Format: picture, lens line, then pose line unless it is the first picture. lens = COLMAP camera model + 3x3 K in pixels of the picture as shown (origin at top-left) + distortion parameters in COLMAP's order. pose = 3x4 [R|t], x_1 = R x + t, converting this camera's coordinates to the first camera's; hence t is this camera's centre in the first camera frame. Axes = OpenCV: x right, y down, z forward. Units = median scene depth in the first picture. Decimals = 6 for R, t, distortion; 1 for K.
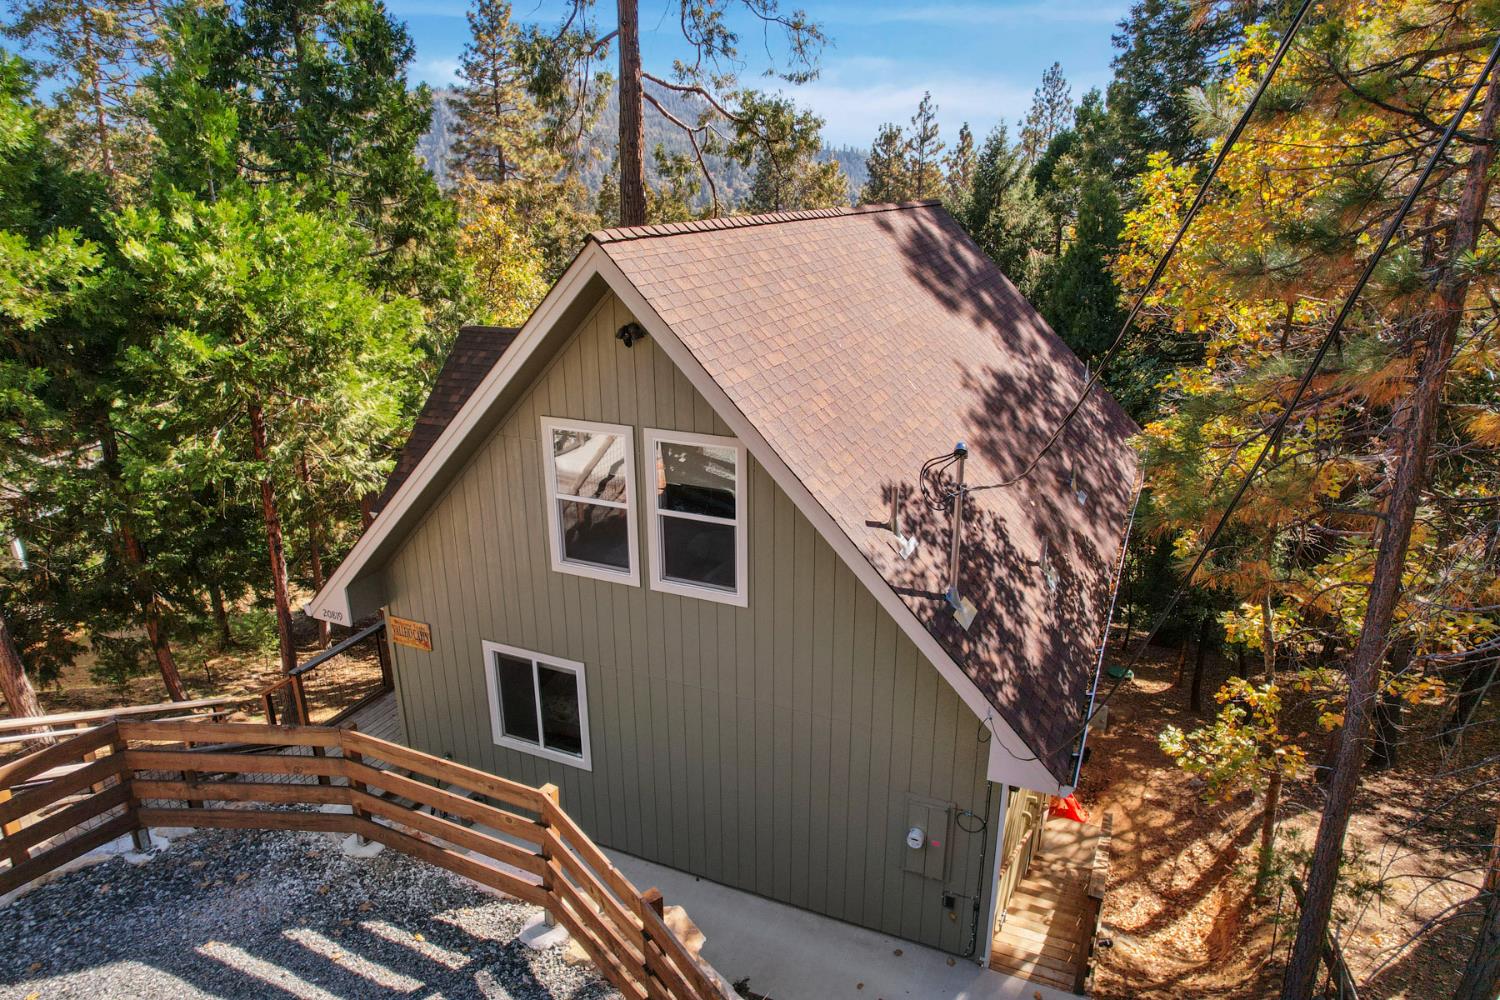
lens RADIAL K [[962.3, 0, 755.5], [0, 962.3, 492.3], [0, 0, 1]] dist [-0.072145, 0.066013]
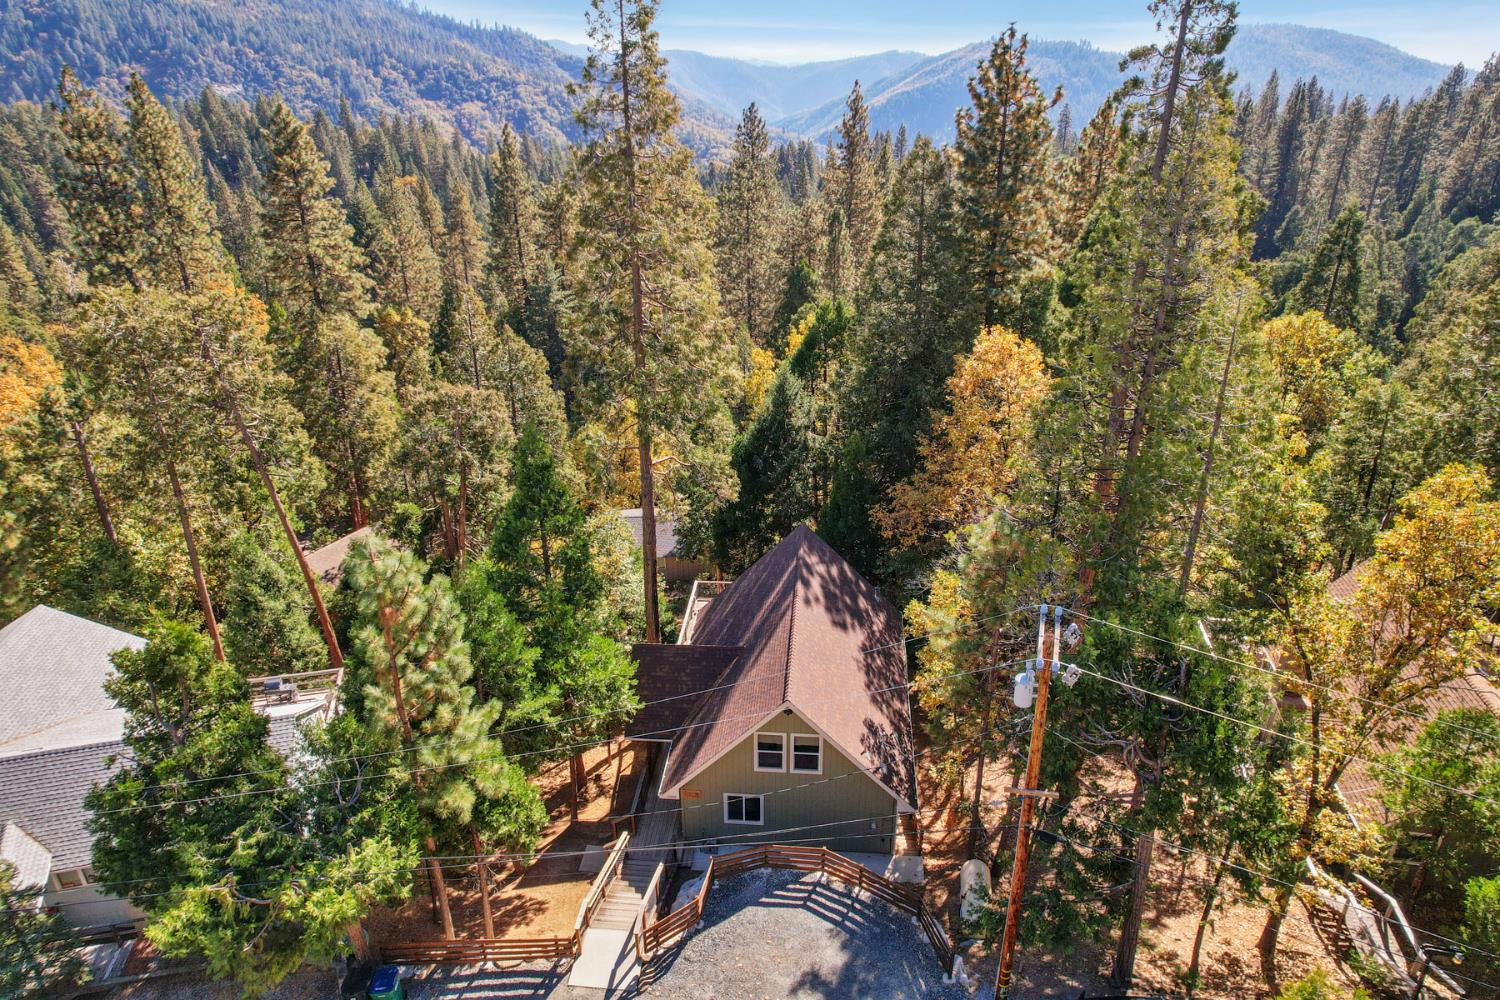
lens RADIAL K [[962.3, 0, 755.5], [0, 962.3, 492.3], [0, 0, 1]] dist [-0.072145, 0.066013]
pose [[0.945840, -0.140289, 0.292755, -1.019161], [0.105570, 0.985708, 0.131279, -1.256816], [-0.306988, -0.093263, 0.947133, -1.929170]]
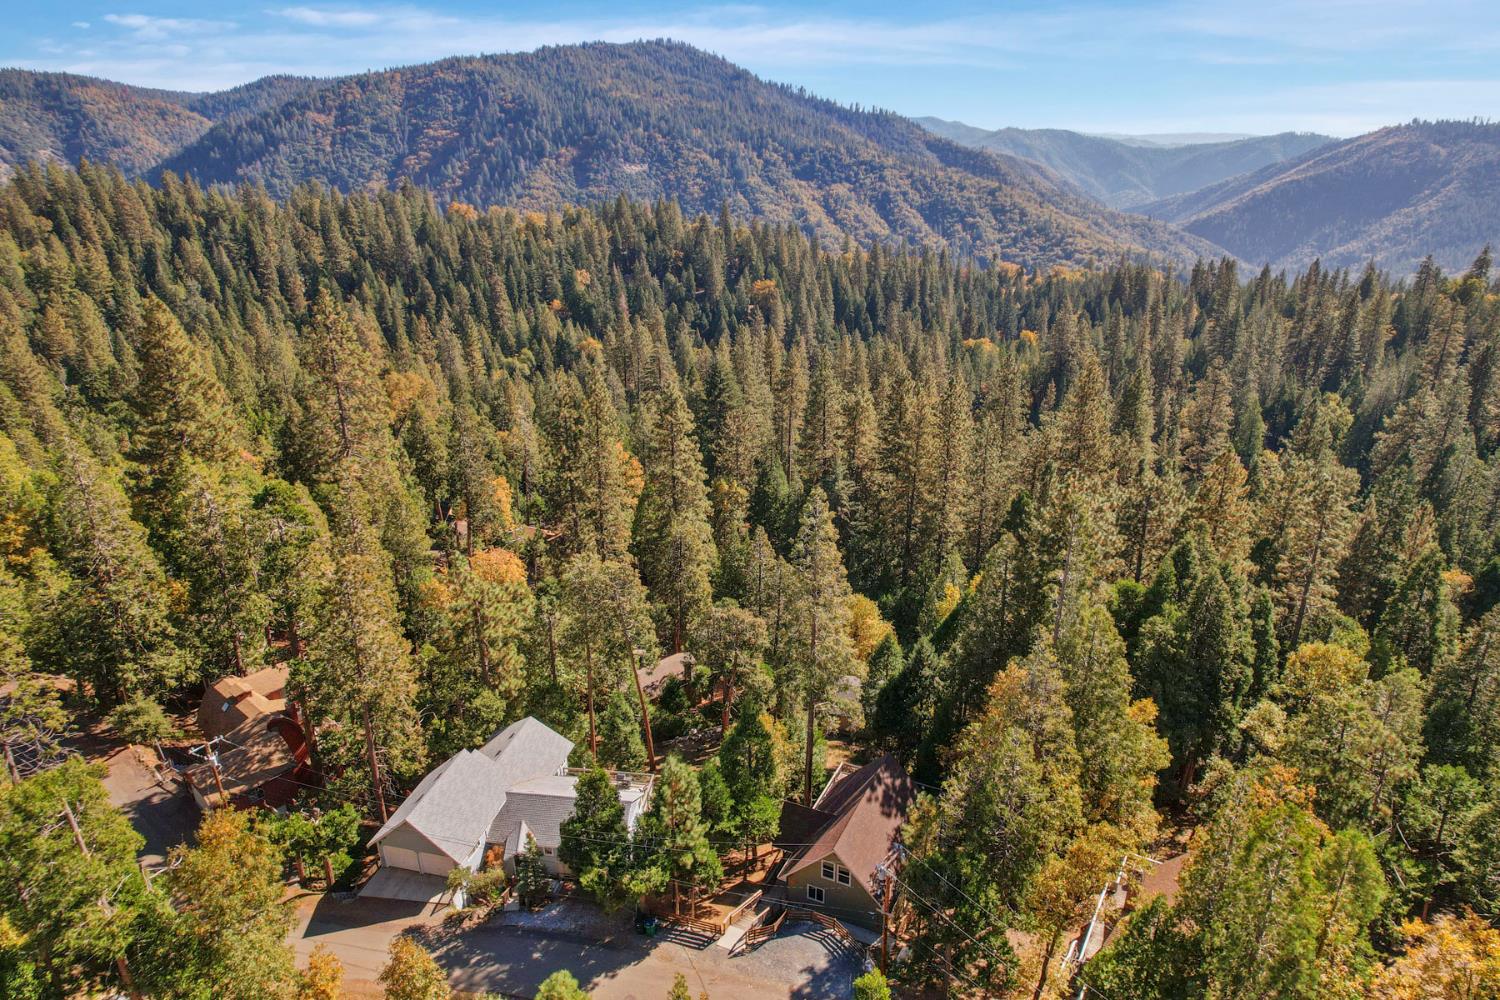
lens RADIAL K [[962.3, 0, 755.5], [0, 962.3, 492.3], [0, 0, 1]] dist [-0.072145, 0.066013]
pose [[0.999635, 0.008139, -0.025760, -0.532924], [-0.006891, 0.998816, 0.048167, -3.013427], [0.026122, -0.047972, 0.998507, -5.712144]]
